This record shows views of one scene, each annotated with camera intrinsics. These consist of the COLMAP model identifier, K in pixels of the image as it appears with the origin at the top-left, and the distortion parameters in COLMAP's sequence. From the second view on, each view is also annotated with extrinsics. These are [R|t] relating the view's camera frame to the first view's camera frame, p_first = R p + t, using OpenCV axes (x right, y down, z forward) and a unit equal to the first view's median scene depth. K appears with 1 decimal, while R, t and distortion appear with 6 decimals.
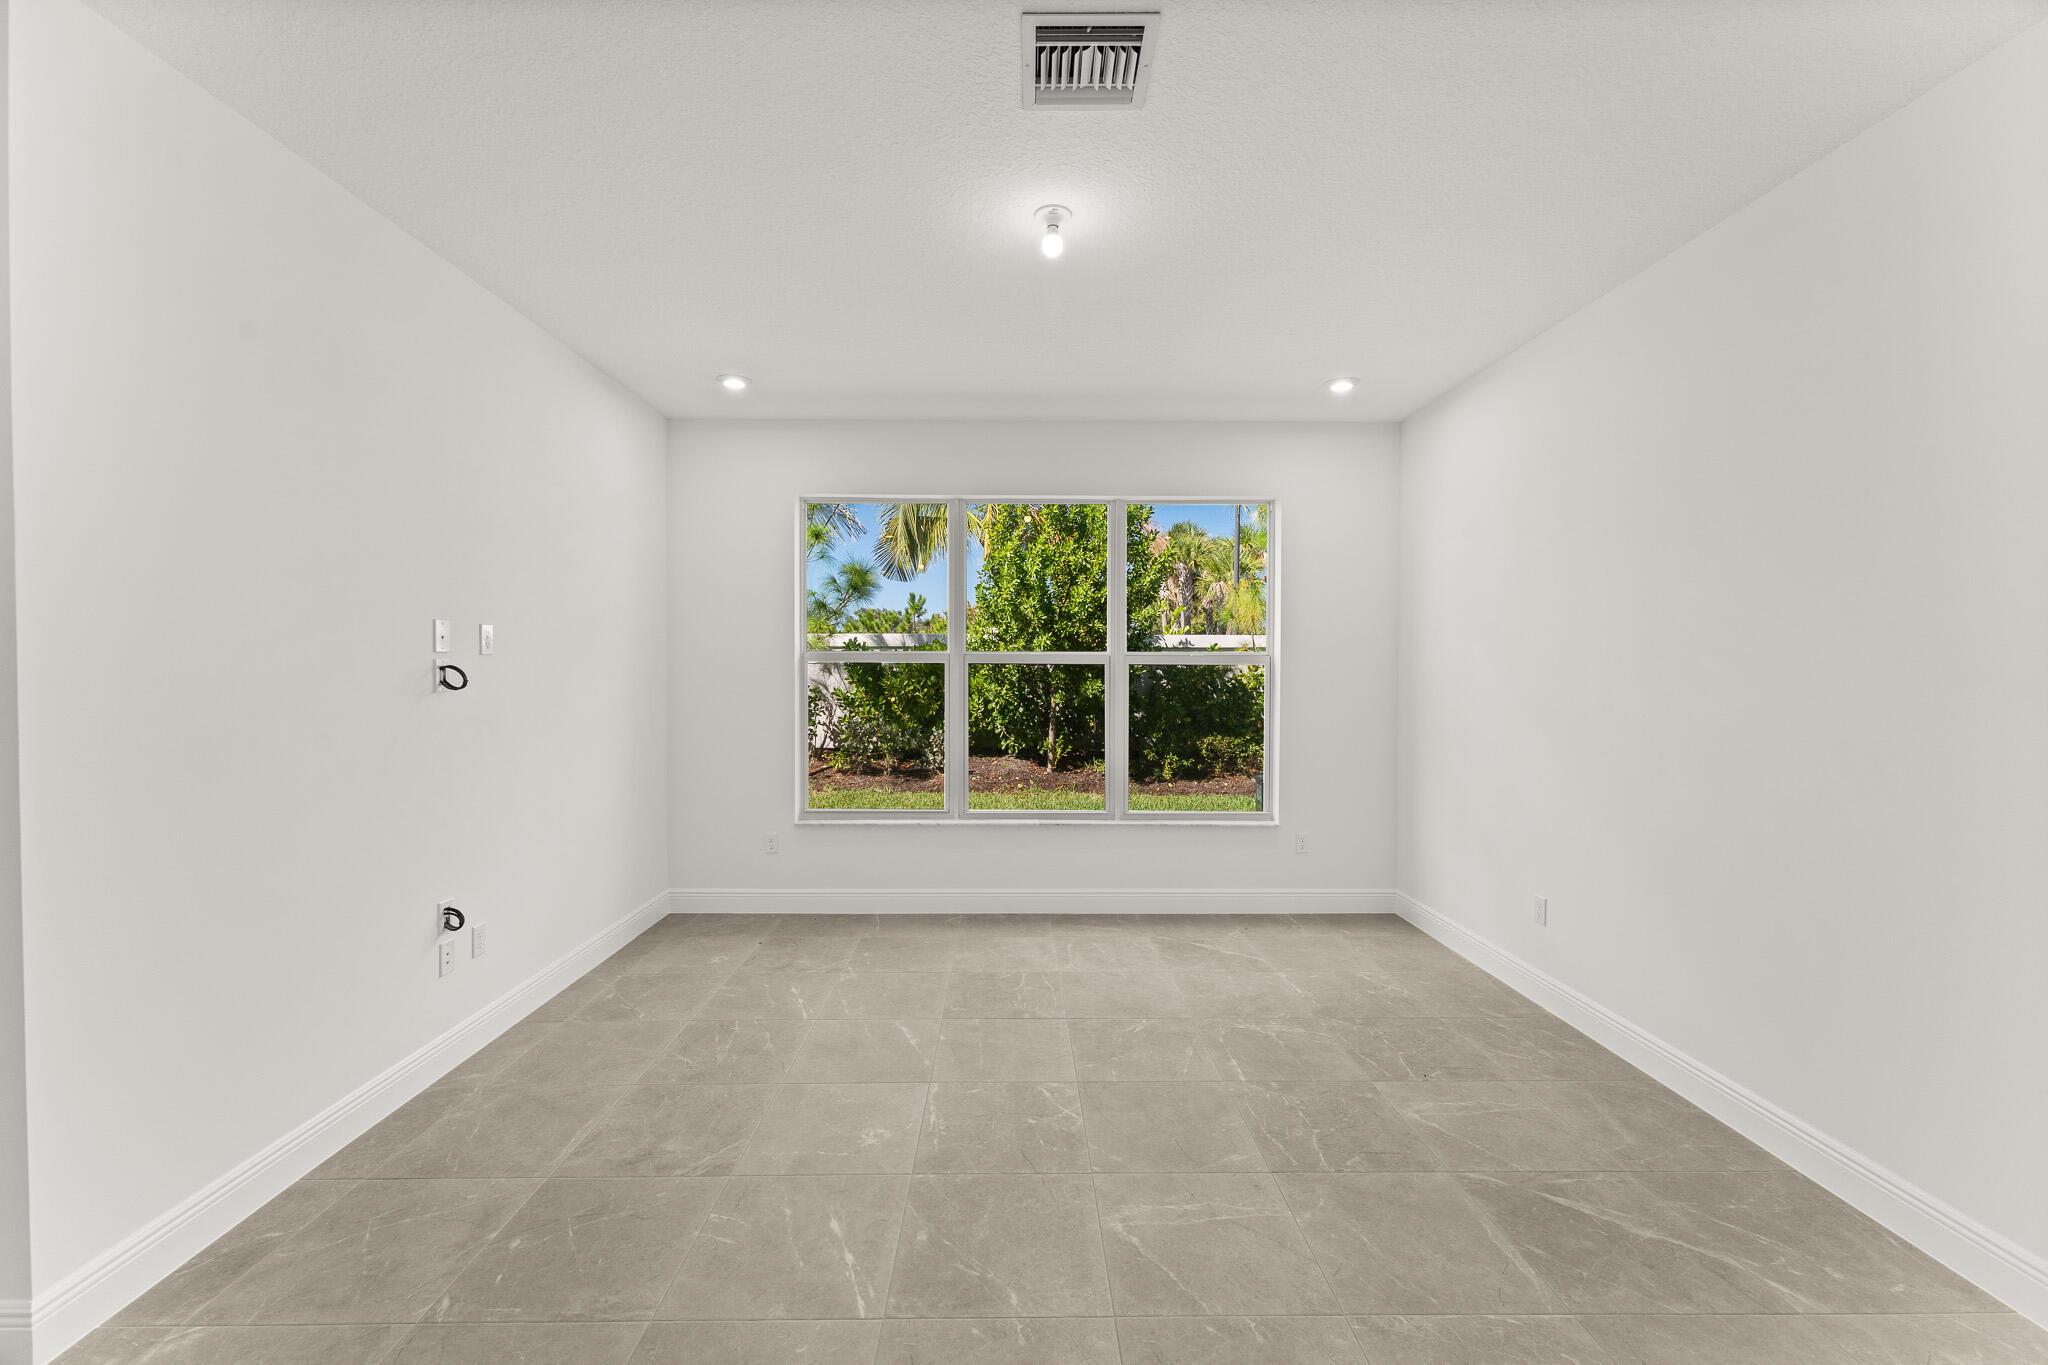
lens RADIAL K [[825.7, 0, 1025.7], [0, 825.7, 682.3], [0, 0, 1]] dist [0.001712, 0.000536]
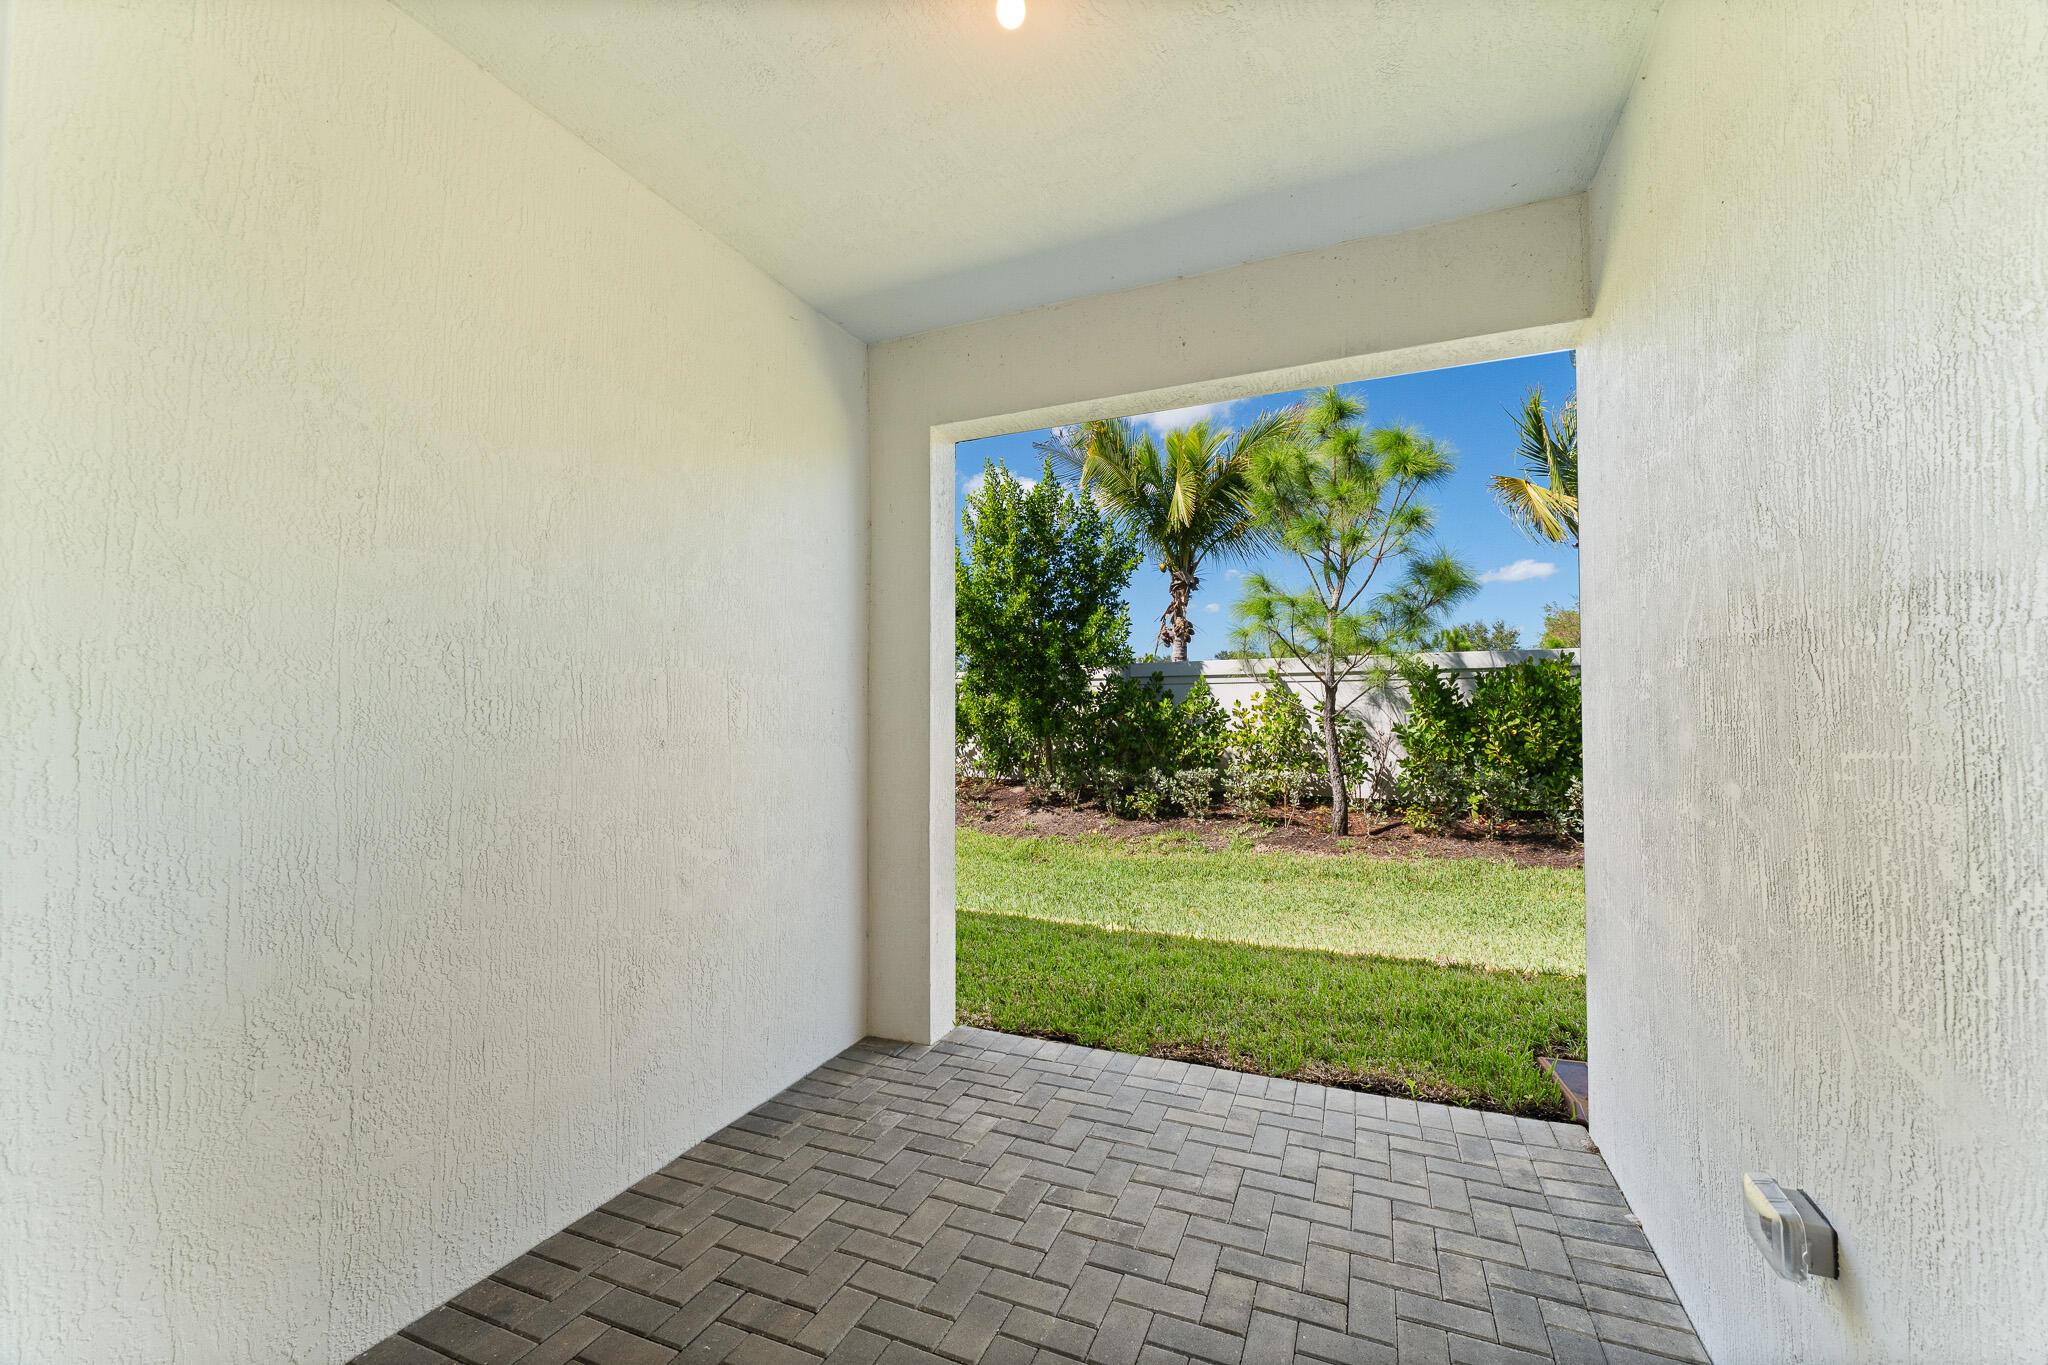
lens RADIAL K [[825.7, 0, 1015.3], [0, 825.7, 688.3], [0, 0, 1]] dist [0.001712, 0.000536]
pose [[0.915266, -0.016558, -0.402510, -0.960766], [-0.002017, 0.998954, -0.045681, 0.043713], [0.402846, 0.042623, 0.914275, 0.557254]]
